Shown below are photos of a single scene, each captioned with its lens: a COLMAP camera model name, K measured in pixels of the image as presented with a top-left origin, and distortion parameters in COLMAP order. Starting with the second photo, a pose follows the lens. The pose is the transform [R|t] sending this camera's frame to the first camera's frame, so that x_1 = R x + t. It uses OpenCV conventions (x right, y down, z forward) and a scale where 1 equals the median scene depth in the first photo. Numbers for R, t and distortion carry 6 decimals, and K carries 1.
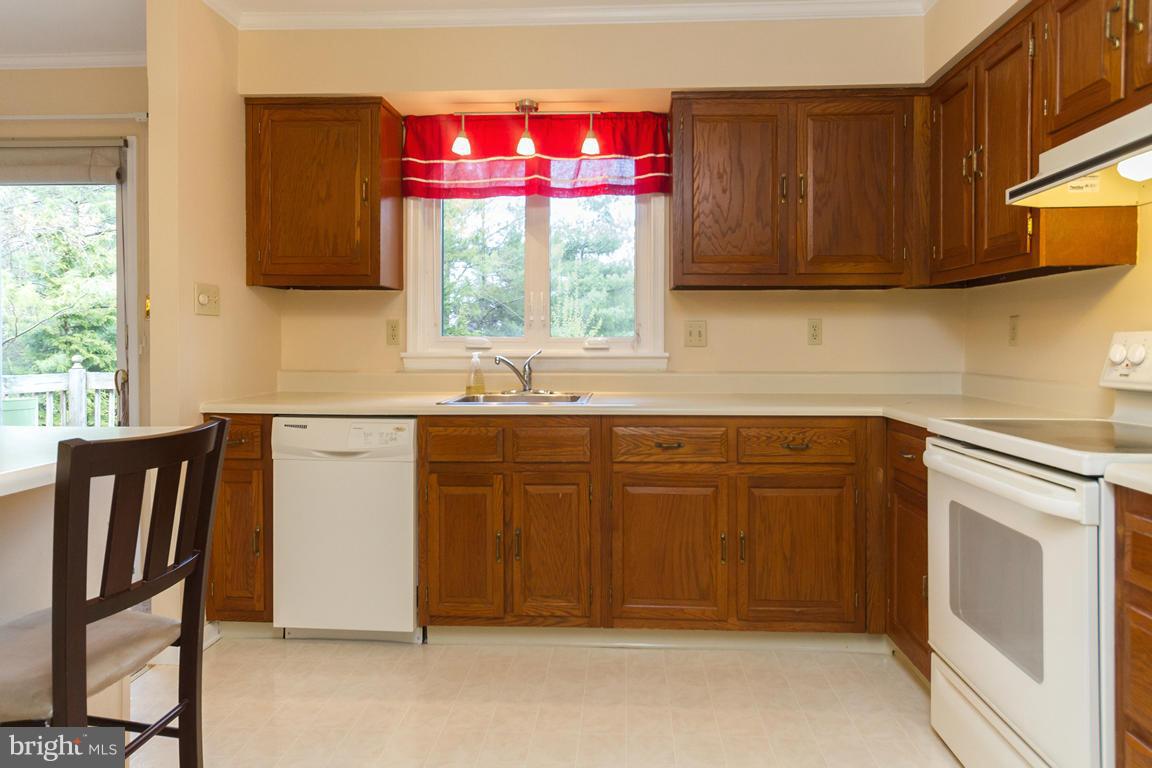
lens RADIAL K [[603.3, 0, 579.0], [0, 603.3, 348.8], [0, 0, 1]] dist [0.003700, 0.000964]
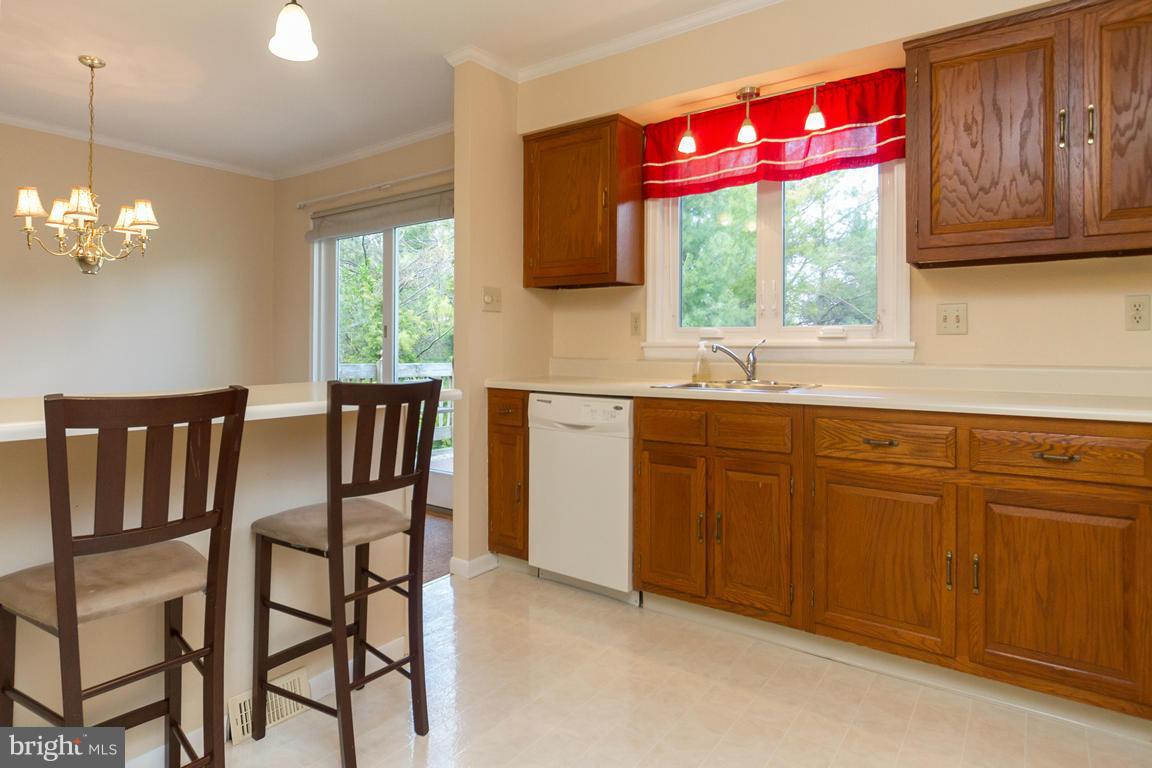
lens RADIAL K [[637.4, 0, 577.3], [0, 637.4, 346.6], [0, 0, 1]] dist [0.000417, 0.001726]
pose [[0.835805, 0.001669, -0.549024, 0.278784], [-0.008495, 0.999915, -0.009892, 0.030485], [0.548961, 0.012932, 0.835748, -0.029456]]
